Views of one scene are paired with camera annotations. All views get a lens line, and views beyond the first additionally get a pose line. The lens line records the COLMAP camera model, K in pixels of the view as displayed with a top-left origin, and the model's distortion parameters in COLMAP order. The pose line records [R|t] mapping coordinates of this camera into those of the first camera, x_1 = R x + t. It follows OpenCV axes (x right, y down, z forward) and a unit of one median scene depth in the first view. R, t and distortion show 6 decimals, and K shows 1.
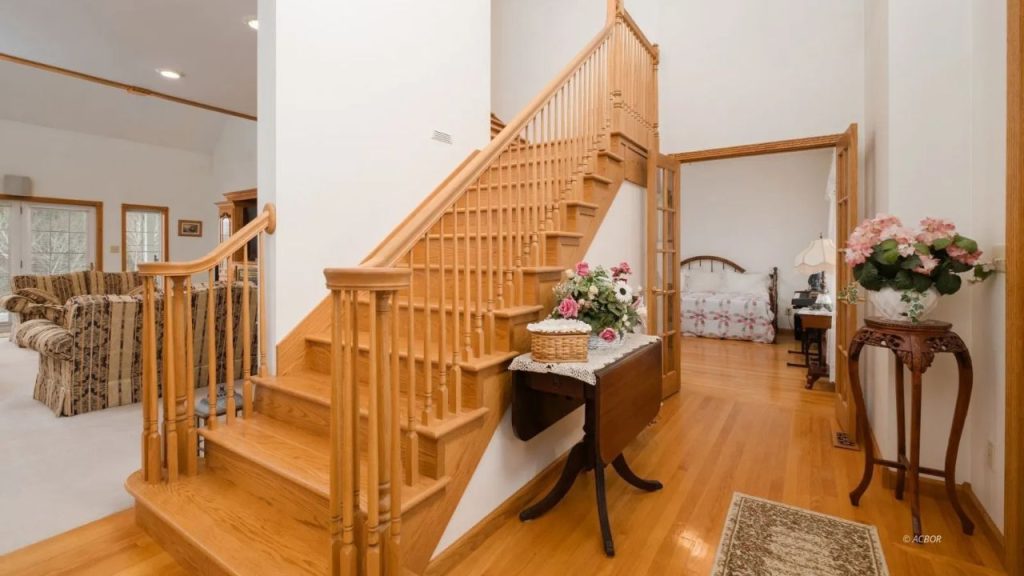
lens RADIAL K [[452.0, 0, 512.4], [0, 452.0, 251.0], [0, 0, 1]] dist [-0.001706, 0.000117]
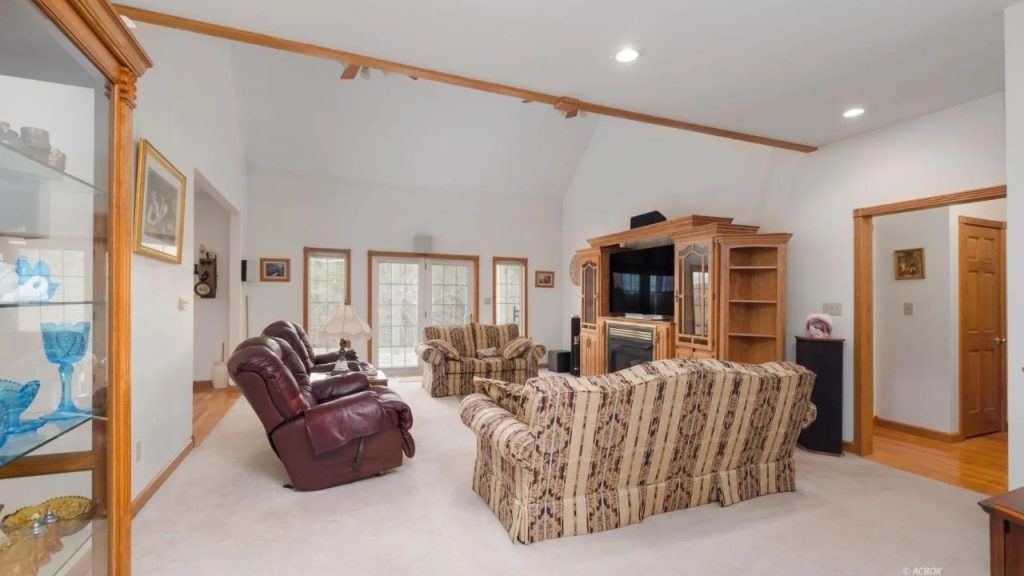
lens RADIAL K [[452.0, 0, 511.4], [0, 452.0, 292.6], [0, 0, 1]] dist [-0.001706, 0.000117]
pose [[0.834237, -0.004367, -0.551389, -0.563443], [-0.001840, 0.999941, -0.010702, -0.025949], [0.551403, 0.009943, 0.834179, 0.357021]]
